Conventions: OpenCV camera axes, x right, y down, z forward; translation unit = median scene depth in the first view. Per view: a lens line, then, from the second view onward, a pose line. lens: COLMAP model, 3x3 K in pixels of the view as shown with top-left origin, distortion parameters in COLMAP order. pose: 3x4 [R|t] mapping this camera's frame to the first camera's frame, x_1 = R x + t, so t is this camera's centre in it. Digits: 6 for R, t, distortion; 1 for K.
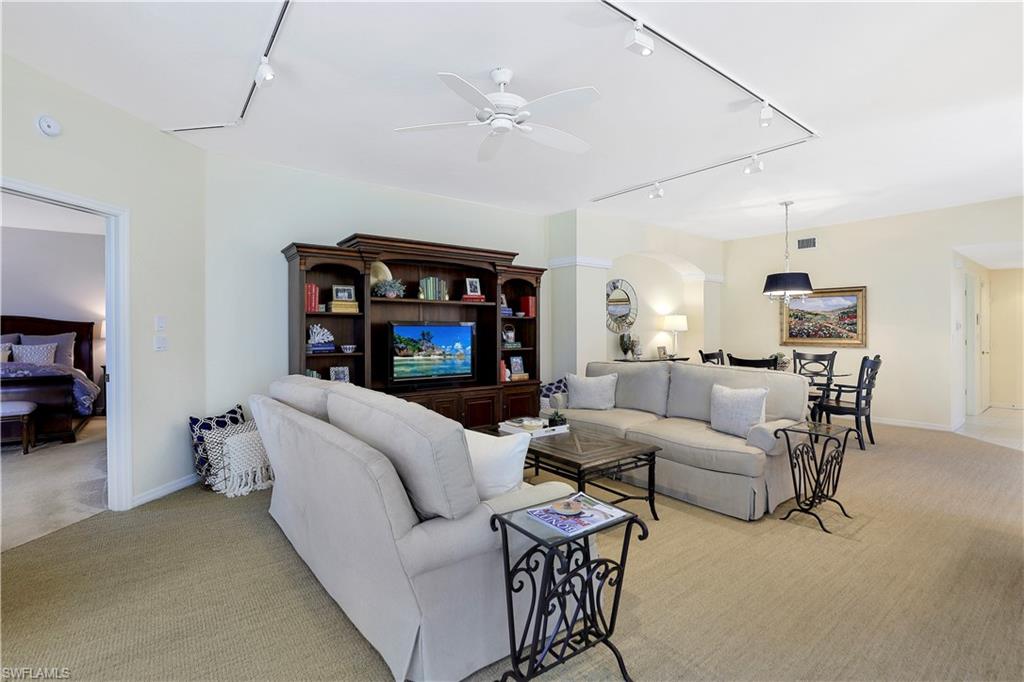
lens RADIAL K [[470.9, 0, 509.3], [0, 470.9, 330.8], [0, 0, 1]] dist [-0.037404, 0.006459]
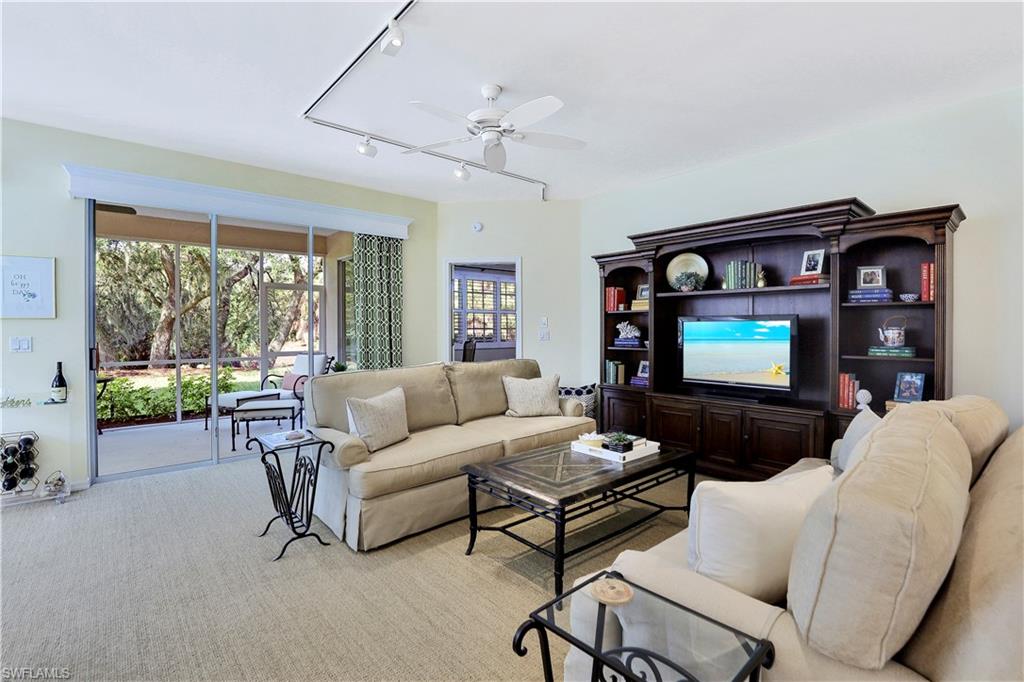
lens RADIAL K [[470.9, 0, 509.3], [0, 470.9, 330.8], [0, 0, 1]] dist [-0.037404, 0.006459]
pose [[0.066111, 0.007133, -0.997787, 0.538374], [0.002606, 0.999970, 0.007321, -0.000614], [0.997809, -0.003084, 0.066091, 0.488418]]
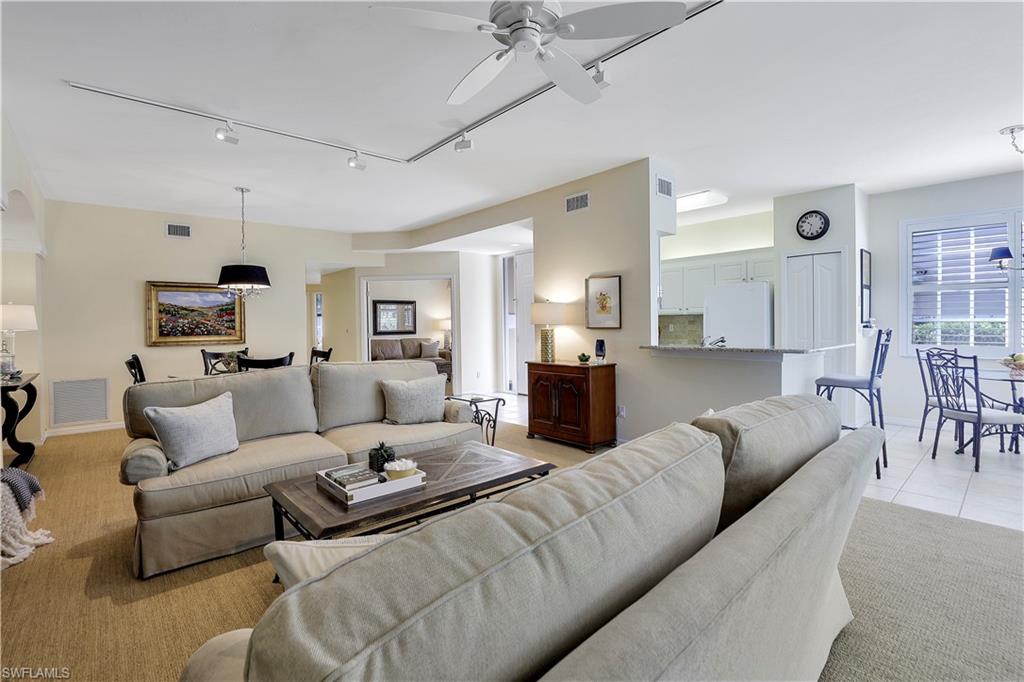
lens RADIAL K [[470.9, 0, 509.3], [0, 470.9, 330.8], [0, 0, 1]] dist [-0.037404, 0.006459]
pose [[-0.080509, -0.016280, 0.996621, -0.377263], [0.014761, 0.999737, 0.017523, -0.002044], [-0.996645, 0.016122, -0.080248, 0.552237]]
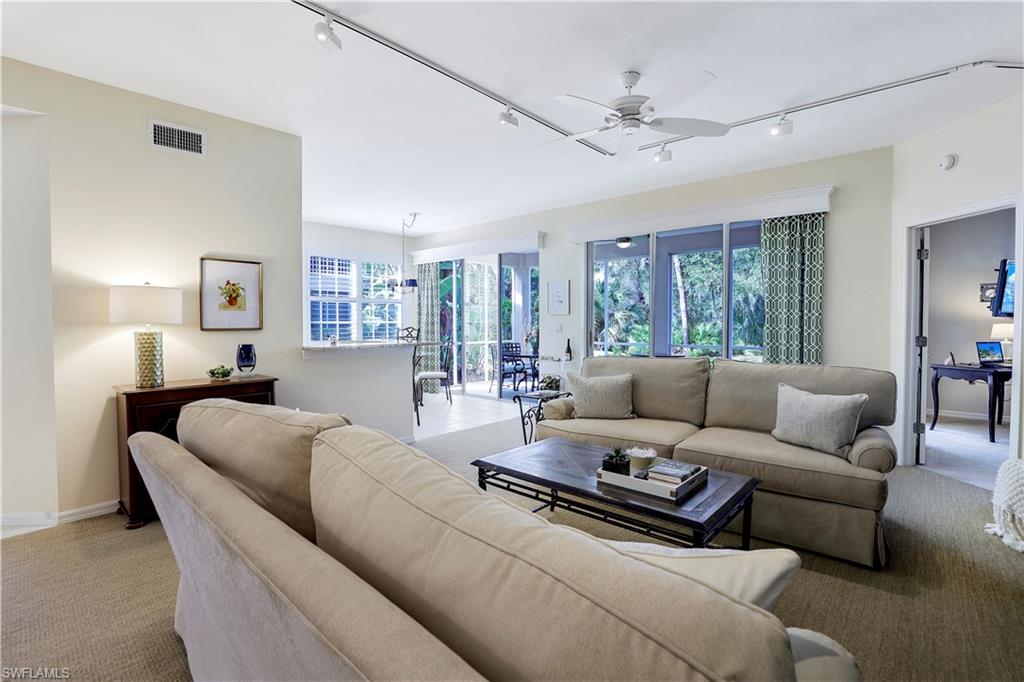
lens RADIAL K [[472.7, 0, 516.9], [0, 472.7, 325.4], [0, 0, 1]] dist [-0.037641, 0.006680]
pose [[-0.982676, 0.005225, -0.185260, 0.216635], [0.002621, 0.999894, 0.014302, -0.002975], [0.185315, 0.013569, -0.982585, 1.009080]]
